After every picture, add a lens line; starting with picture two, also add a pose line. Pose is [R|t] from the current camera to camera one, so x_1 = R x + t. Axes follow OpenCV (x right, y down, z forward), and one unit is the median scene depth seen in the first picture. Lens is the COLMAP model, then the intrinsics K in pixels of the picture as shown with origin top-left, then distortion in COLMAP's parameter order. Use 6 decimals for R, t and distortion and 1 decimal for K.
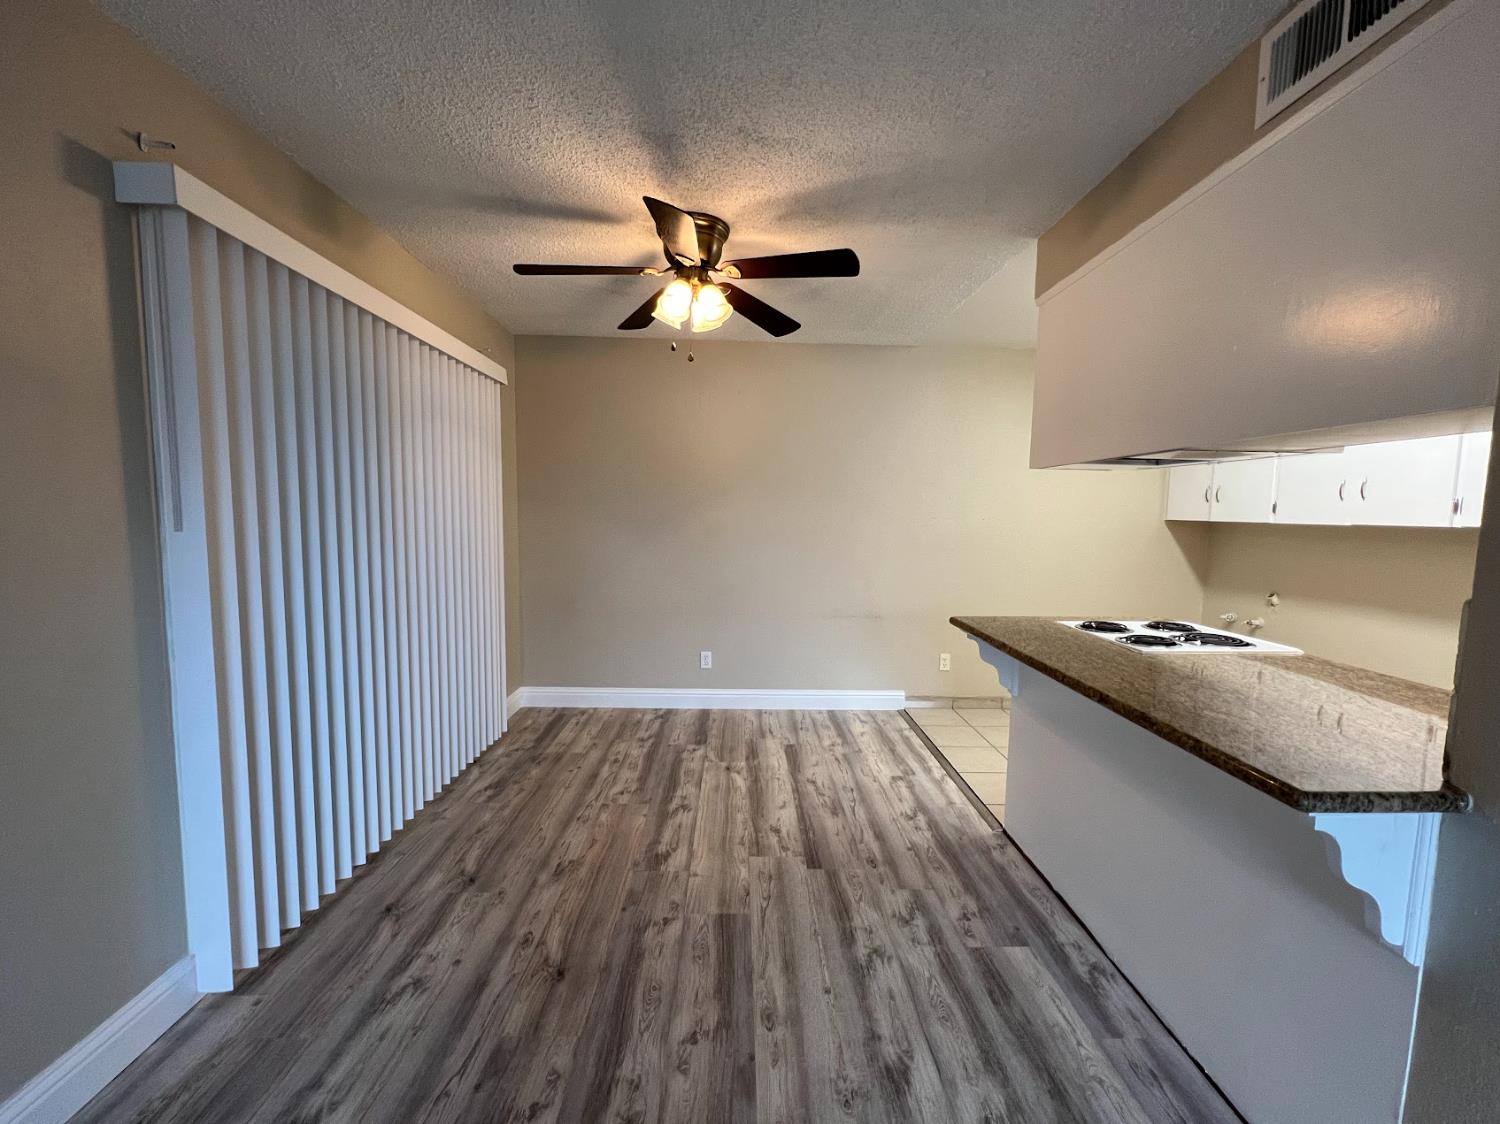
lens RADIAL K [[597.6, 0, 751.7], [0, 597.6, 562.7], [0, 0, 1]] dist [-0.002154, 0.000980]
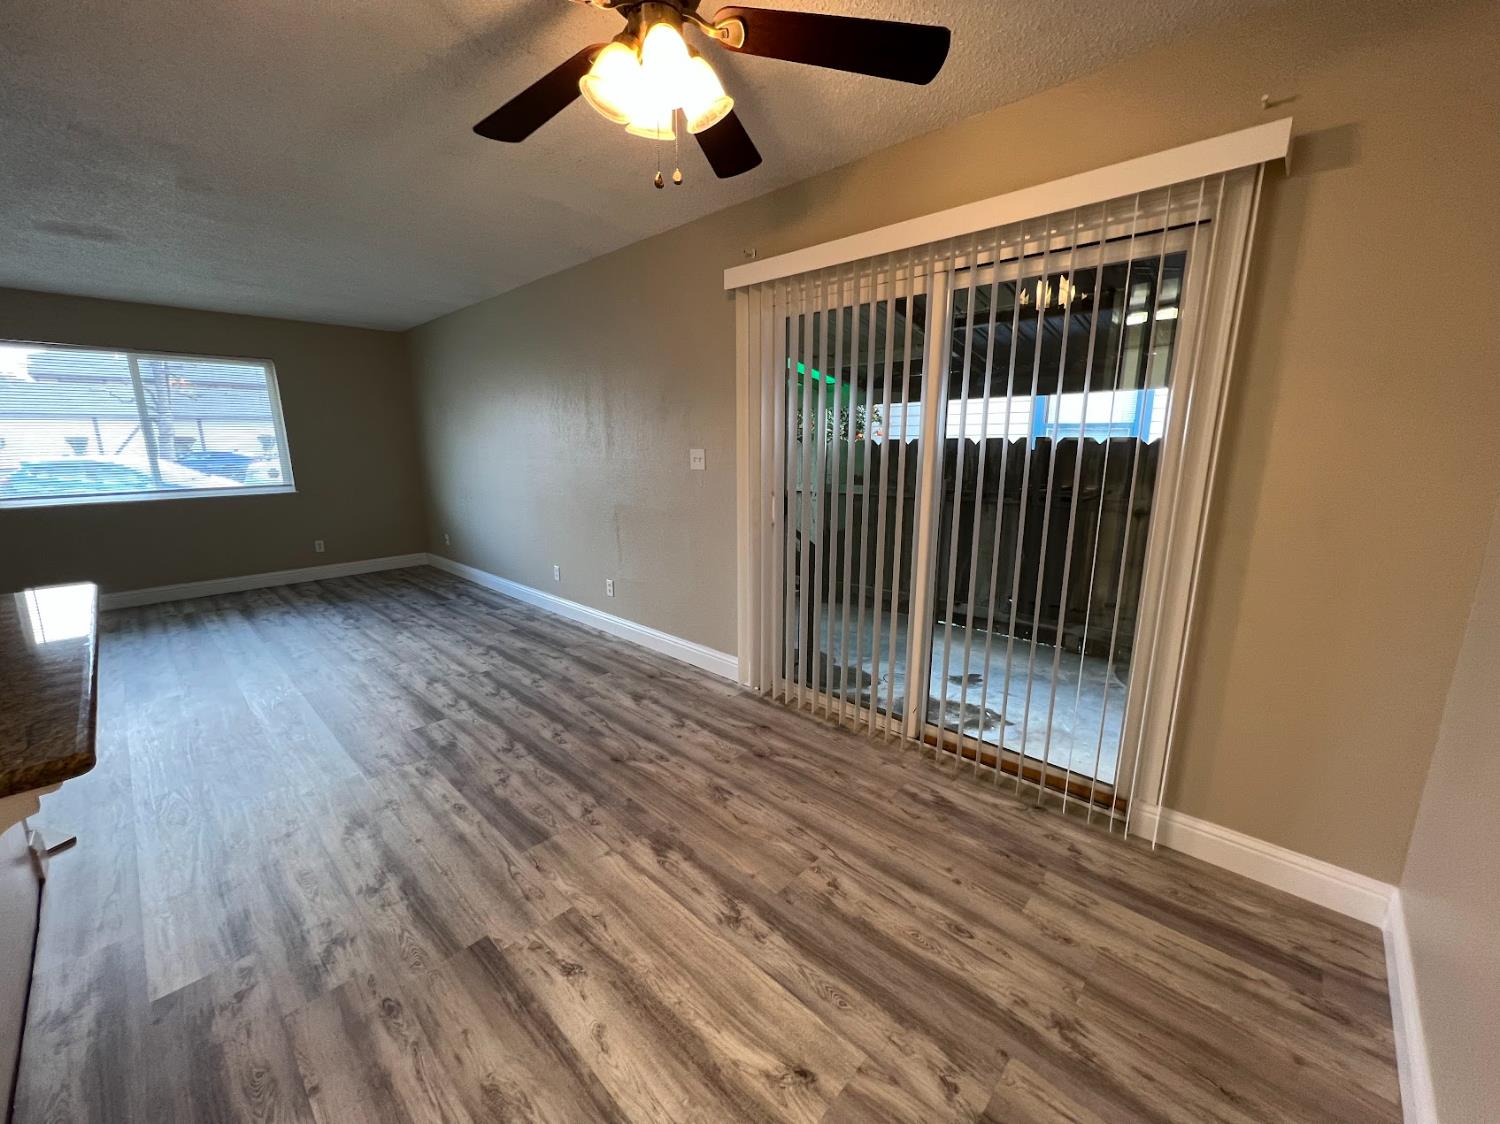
lens RADIAL K [[597.6, 0, 749.0], [0, 597.6, 562.4], [0, 0, 1]] dist [-0.002154, 0.000980]
pose [[-0.704926, 0.134397, -0.696431, 0.293478], [-0.068063, 0.964535, 0.255029, -0.131775], [0.706007, 0.227178, -0.670779, 1.497865]]
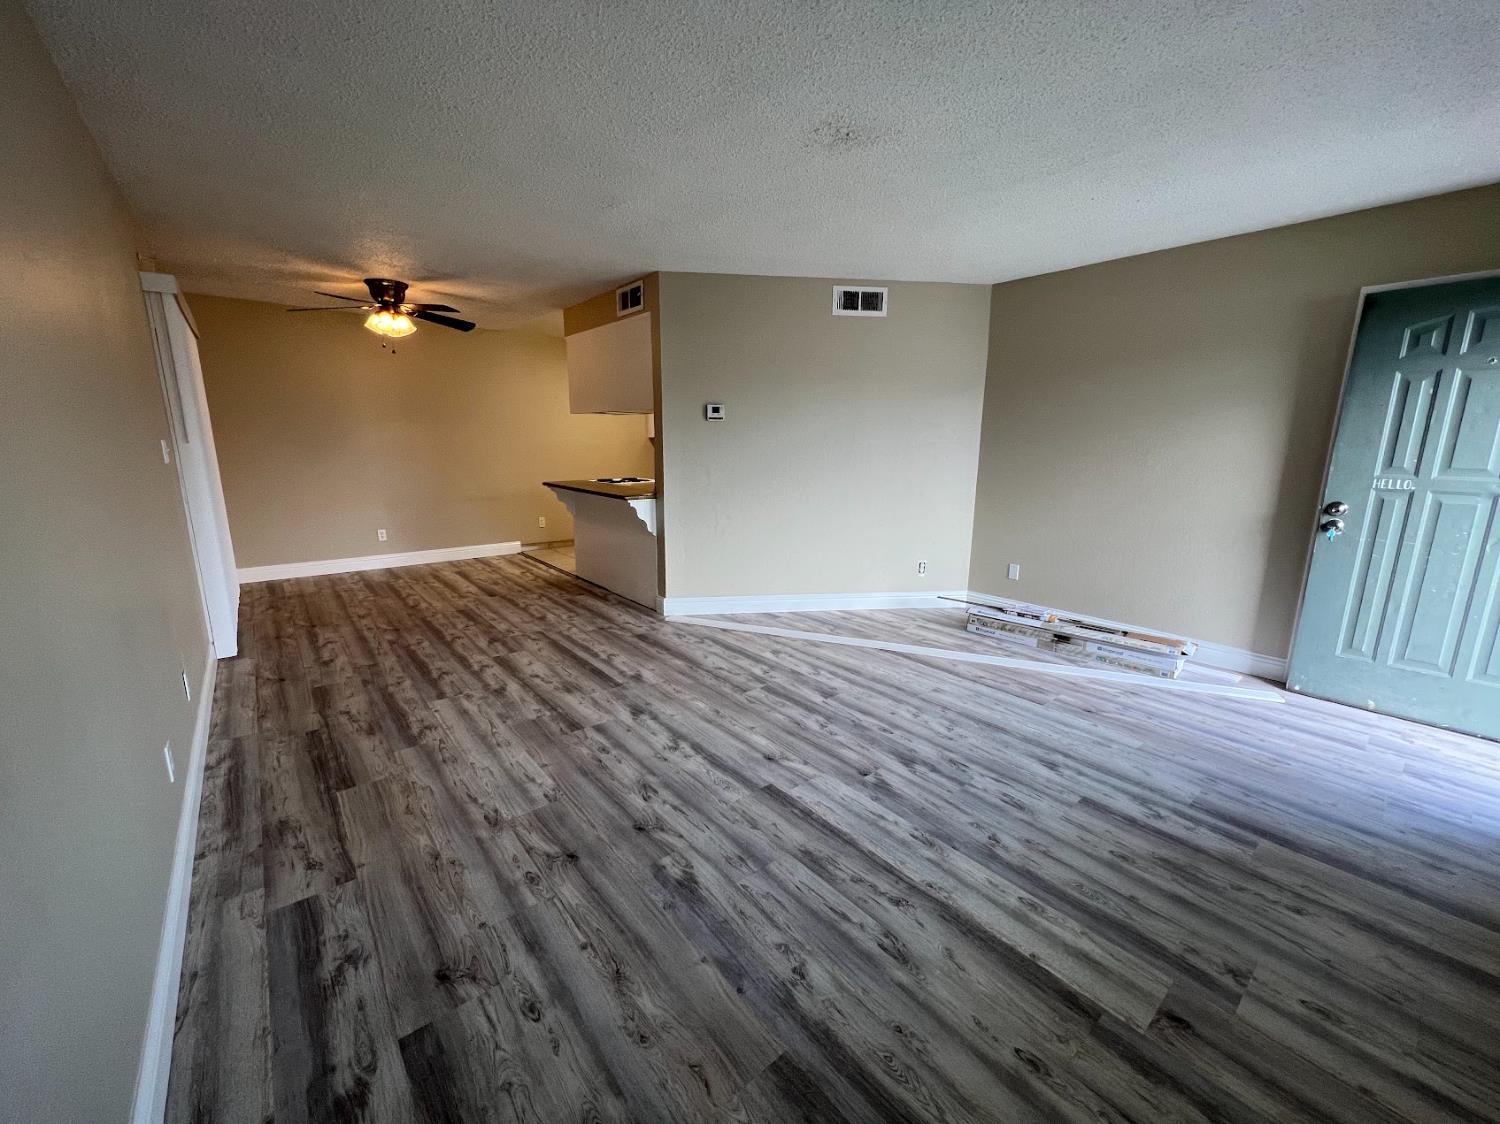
lens RADIAL K [[597.6, 0, 754.0], [0, 597.6, 562.9], [0, 0, 1]] dist [-0.002154, 0.000980]
pose [[0.782300, -0.135177, 0.608057, -0.440420], [0.056887, 0.987594, 0.146363, 0.108503], [-0.620299, -0.079909, 0.780285, -1.235409]]
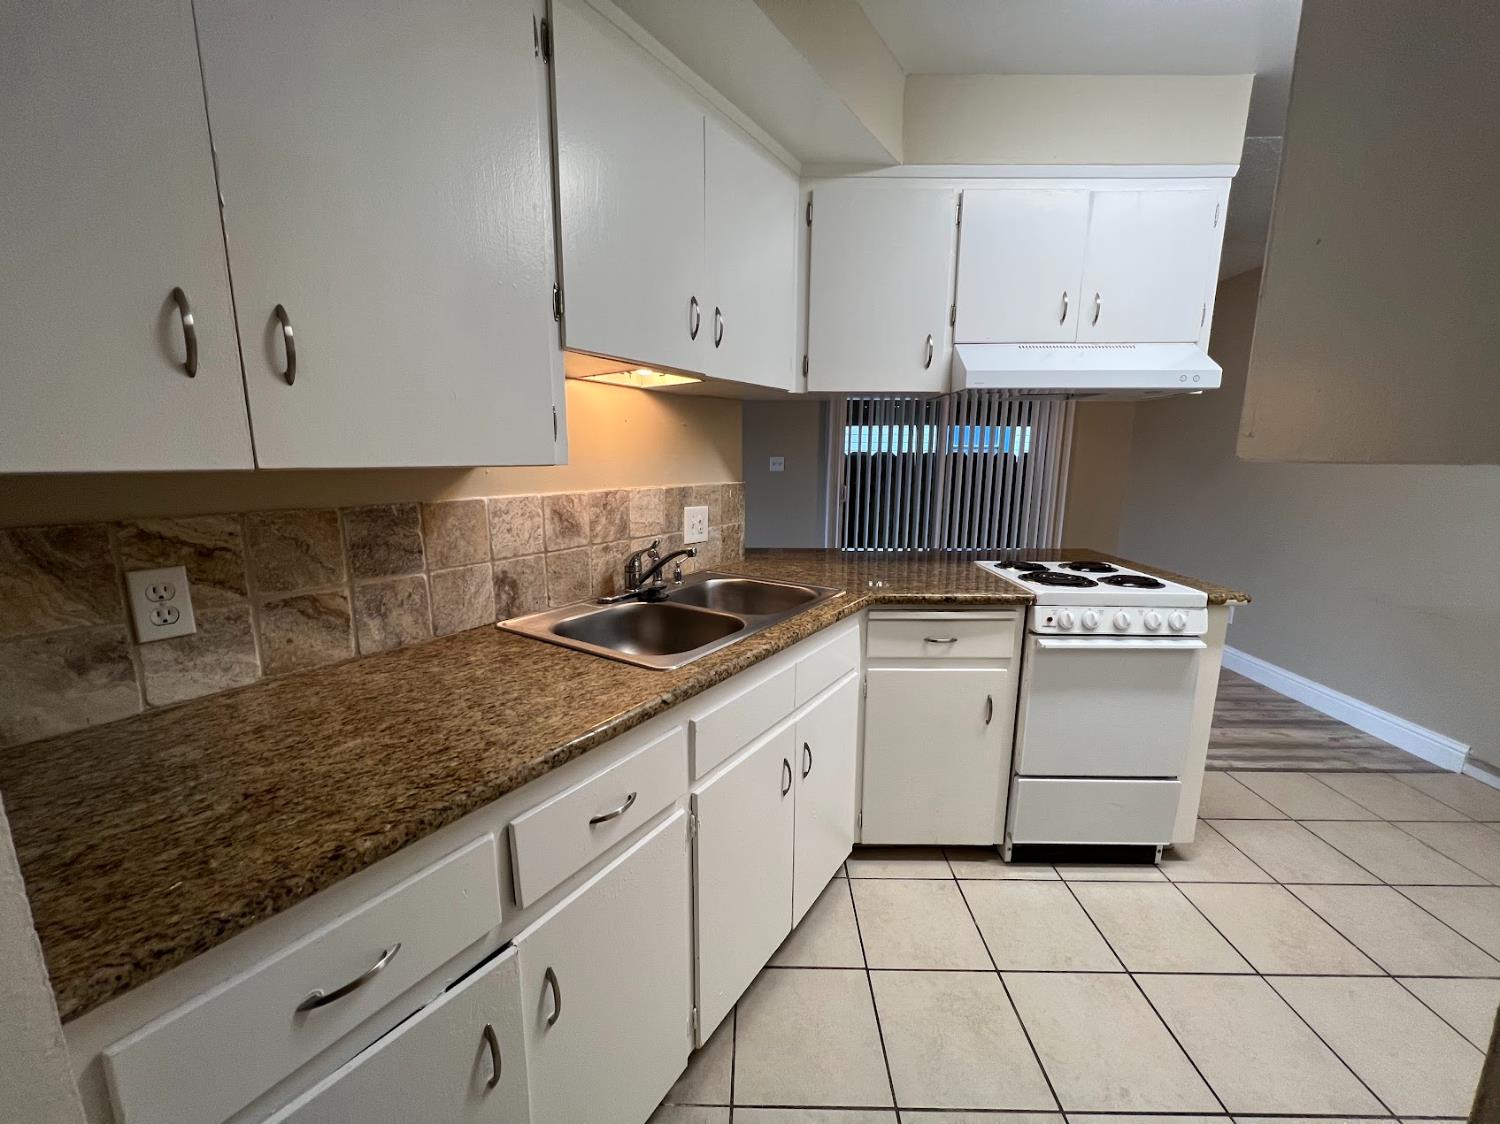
lens RADIAL K [[597.6, 0, 759.1], [0, 597.6, 562.9], [0, 0, 1]] dist [-0.002154, 0.000980]
pose [[-0.044003, 0.157716, -0.986504, 1.435611], [-0.087882, 0.983021, 0.161079, -0.006313], [0.995158, 0.093784, -0.029395, 0.466648]]
